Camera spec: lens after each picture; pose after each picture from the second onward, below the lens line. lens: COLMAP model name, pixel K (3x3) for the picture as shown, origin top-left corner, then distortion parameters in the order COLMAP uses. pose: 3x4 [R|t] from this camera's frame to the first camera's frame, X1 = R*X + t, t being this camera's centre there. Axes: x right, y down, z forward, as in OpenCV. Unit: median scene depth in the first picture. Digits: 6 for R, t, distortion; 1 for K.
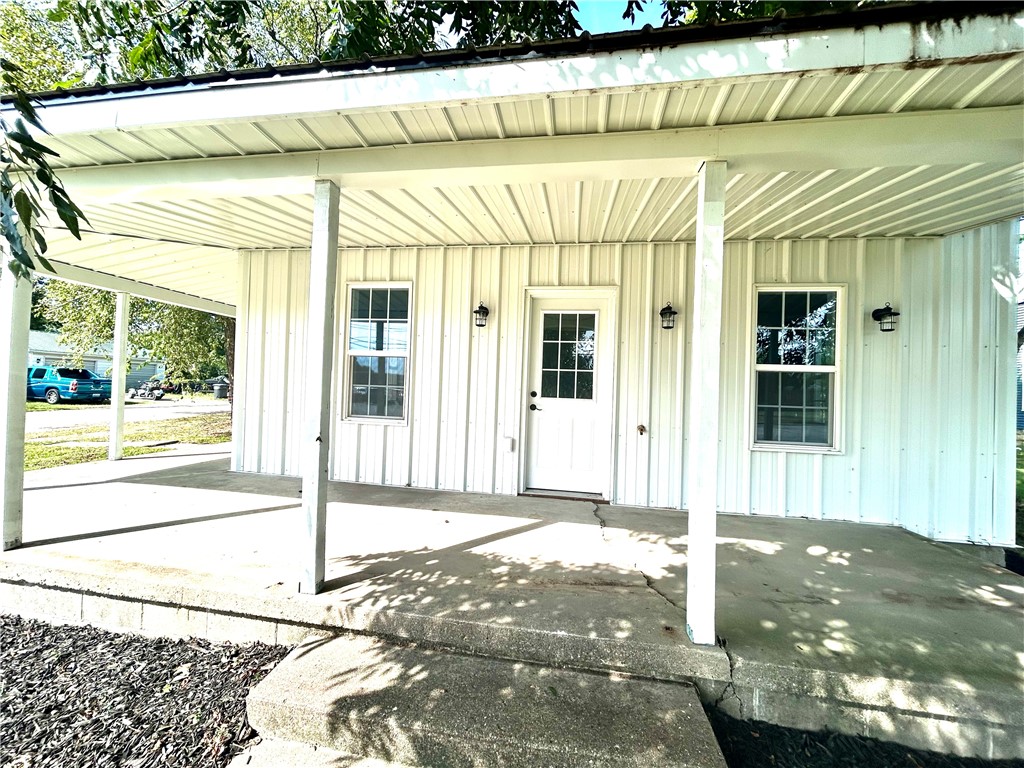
lens RADIAL K [[419.0, 0, 512.0], [0, 419.0, 384.0], [0, 0, 1]] dist [0.000622, 0.000109]
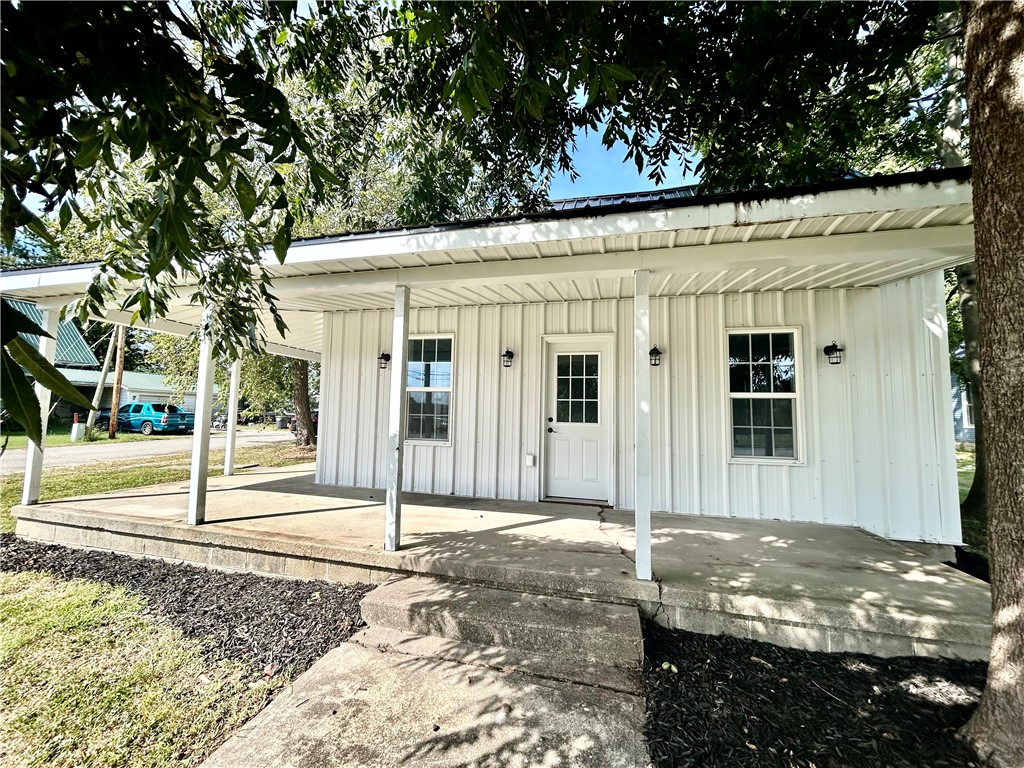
lens RADIAL K [[419.0, 0, 512.0], [0, 419.0, 384.0], [0, 0, 1]] dist [0.000622, 0.000109]
pose [[0.995446, -0.021319, -0.092908, 0.086645], [0.015060, 0.997601, -0.067561, 0.001981], [0.094125, 0.065854, 0.993380, -0.400594]]
